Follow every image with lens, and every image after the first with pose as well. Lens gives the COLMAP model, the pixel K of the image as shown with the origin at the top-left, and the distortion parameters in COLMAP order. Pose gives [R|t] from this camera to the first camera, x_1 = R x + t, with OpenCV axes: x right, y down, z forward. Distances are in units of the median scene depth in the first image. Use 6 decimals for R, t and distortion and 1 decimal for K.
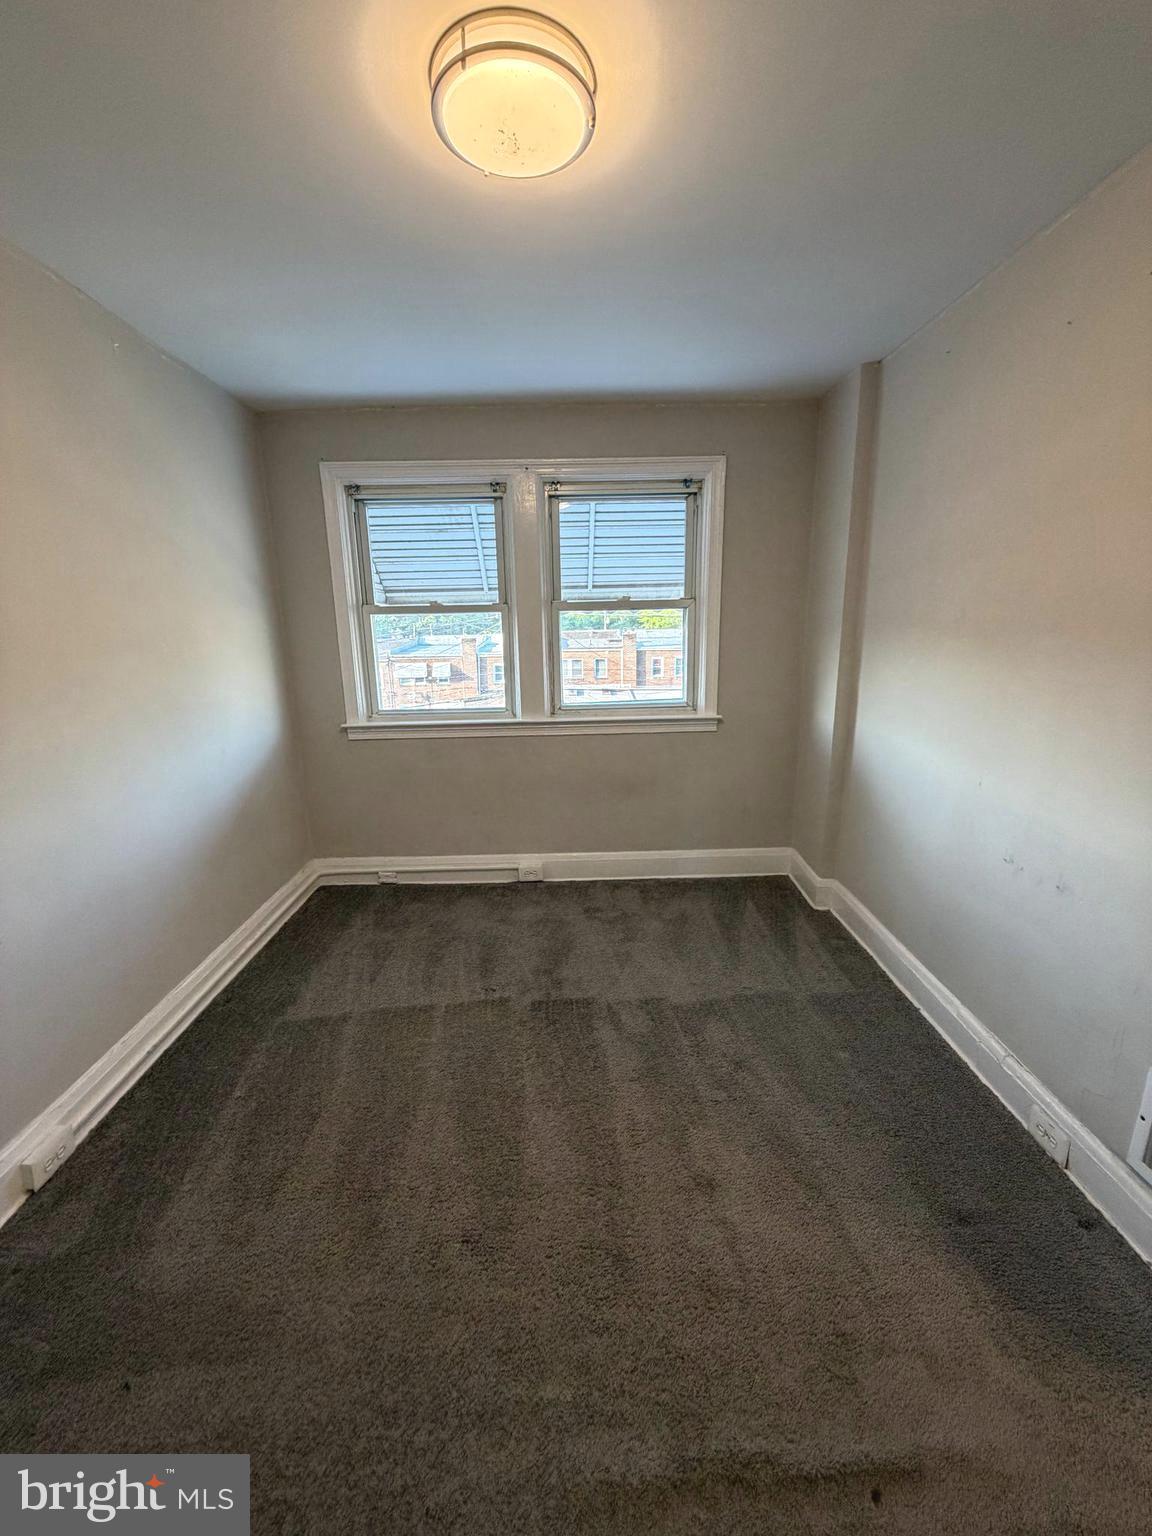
lens RADIAL K [[611.8, 0, 578.5], [0, 611.8, 768.7], [0, 0, 1]] dist [0.000015, 0.001276]
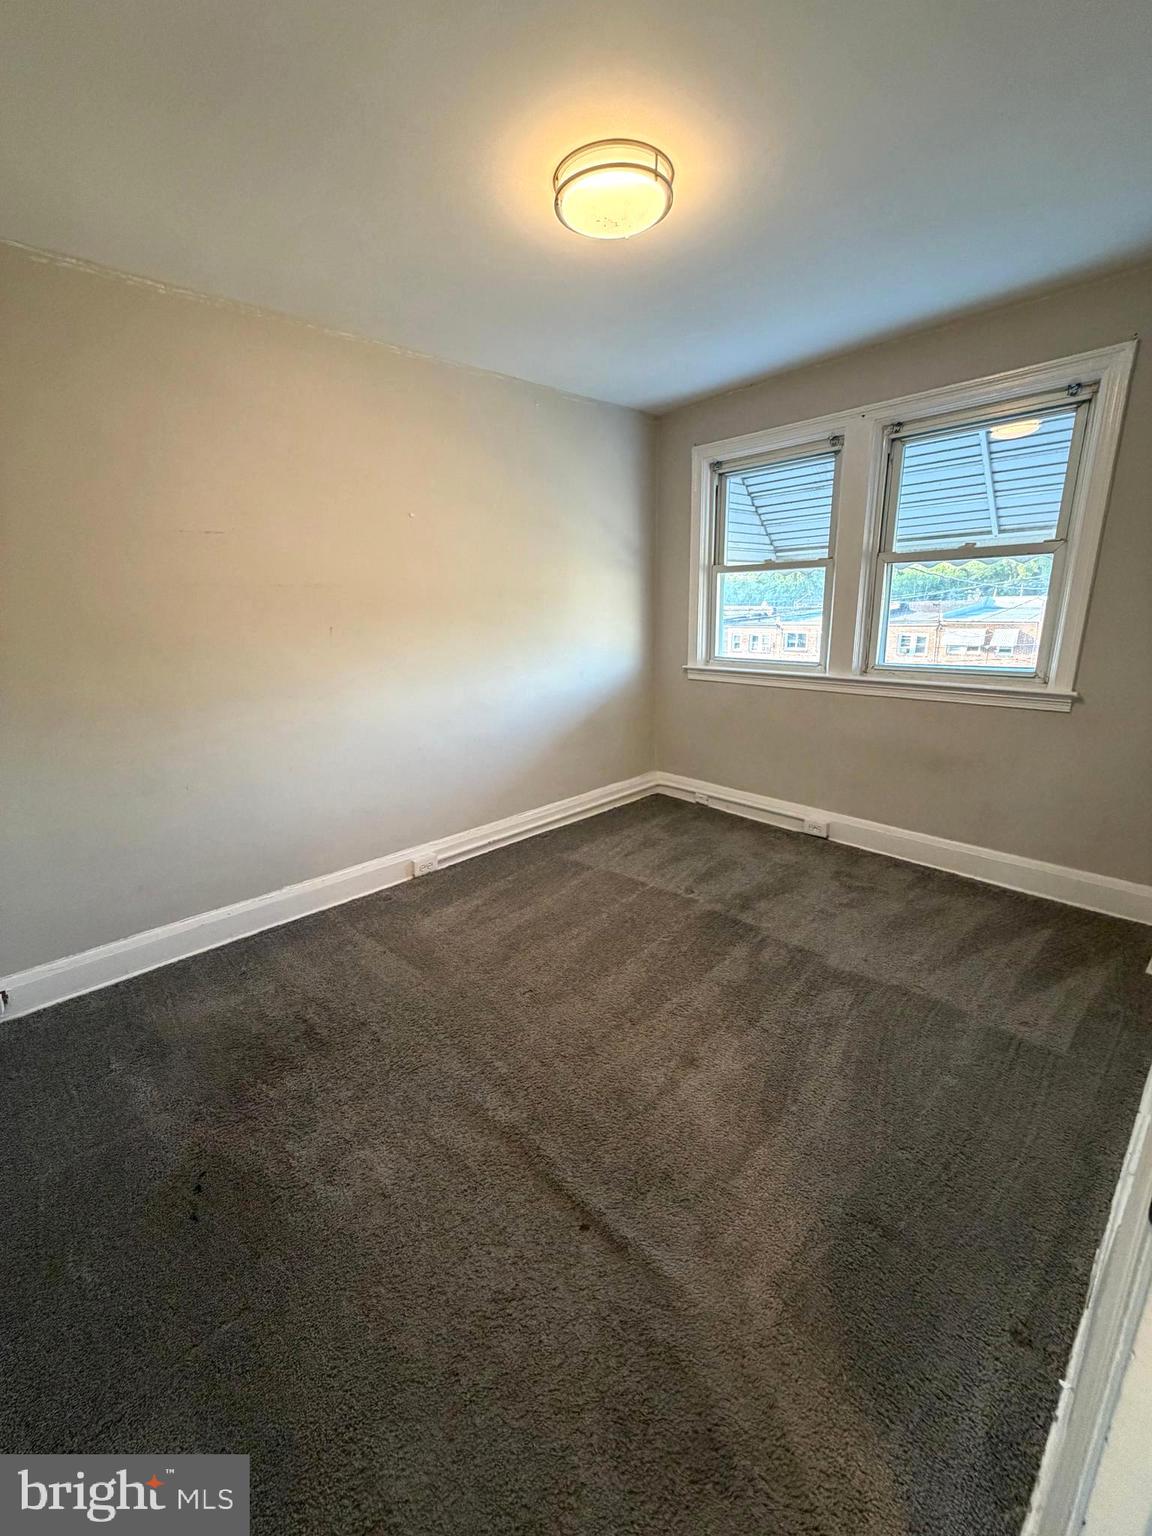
lens RADIAL K [[611.8, 0, 579.1], [0, 611.8, 770.7], [0, 0, 1]] dist [0.000015, 0.001276]
pose [[0.666385, 0.201422, -0.717886, 0.413249], [-0.156405, 0.979161, 0.129544, 0.008324], [0.729019, 0.025955, 0.684001, 0.013731]]
